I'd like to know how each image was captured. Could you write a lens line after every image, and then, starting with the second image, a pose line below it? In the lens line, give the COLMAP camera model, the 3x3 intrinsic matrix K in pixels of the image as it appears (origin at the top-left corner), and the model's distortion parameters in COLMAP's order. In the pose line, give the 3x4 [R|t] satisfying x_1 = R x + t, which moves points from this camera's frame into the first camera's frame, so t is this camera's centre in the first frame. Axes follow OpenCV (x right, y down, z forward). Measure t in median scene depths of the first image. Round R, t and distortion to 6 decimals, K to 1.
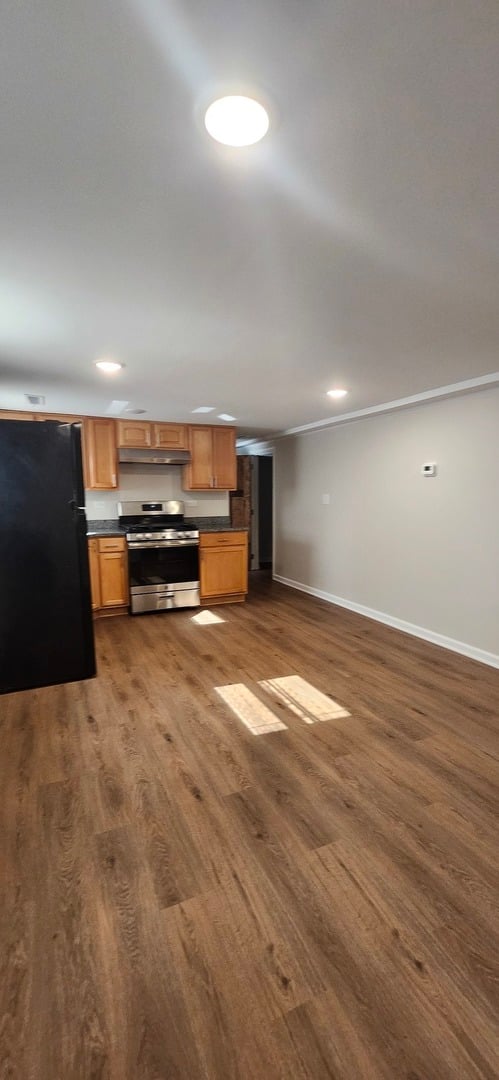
lens RADIAL K [[434.2, 0, 252.6], [0, 434.2, 551.8], [0, 0, 1]] dist [0.002982, 0.000128]
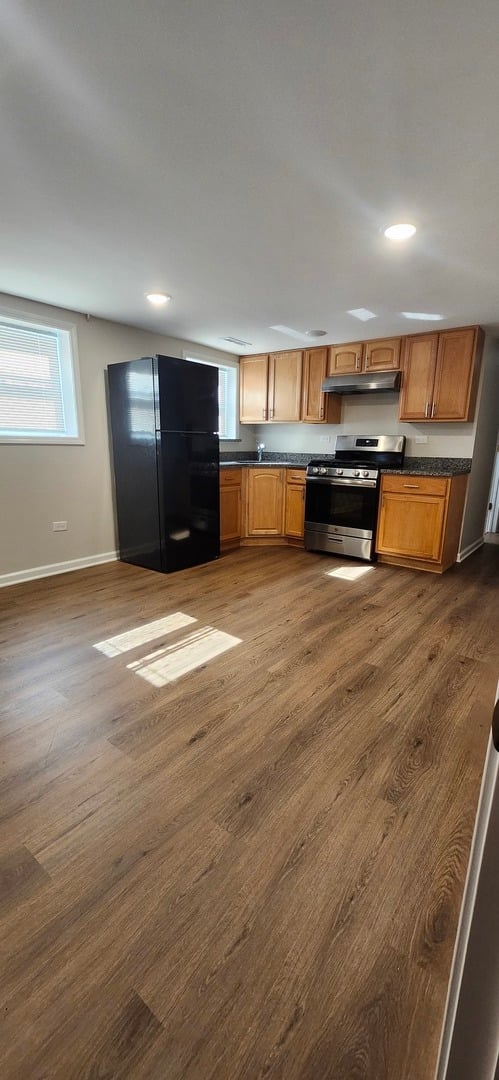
lens RADIAL K [[425.8, 0, 249.5], [0, 425.8, 540.0], [0, 0, 1]] dist [0.001693, 0.000322]
pose [[0.472640, 0.211960, -0.855386, 0.599761], [-0.135242, 0.976592, 0.167267, -0.027168], [0.870817, 0.036627, 0.490242, 0.492037]]
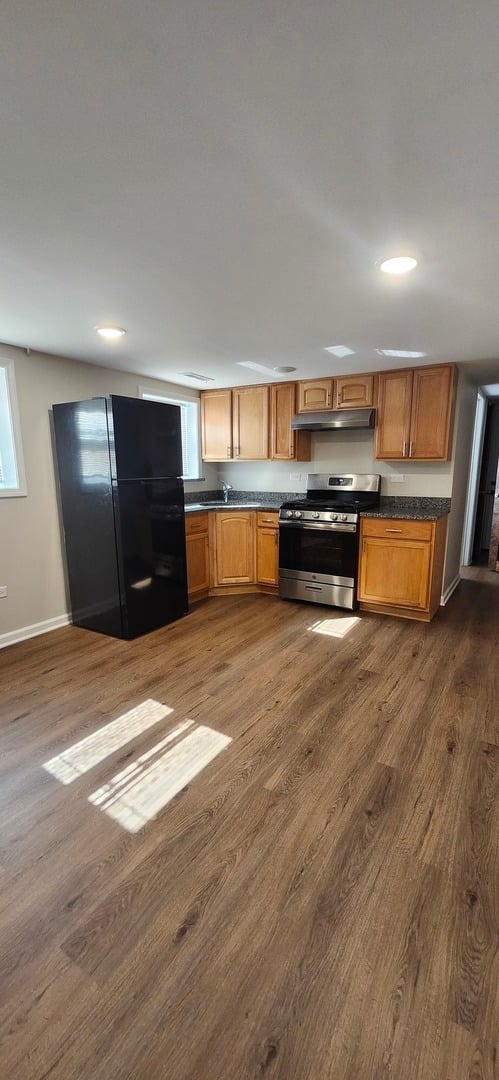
lens RADIAL K [[427.8, 0, 248.2], [0, 427.8, 545.9], [0, 0, 1]] dist [0.000839, -0.000053]
pose [[0.559386, 0.155730, -0.814147, 0.489790], [-0.109951, 0.987454, 0.113335, -0.071414], [0.821583, 0.026118, 0.569490, 0.513214]]
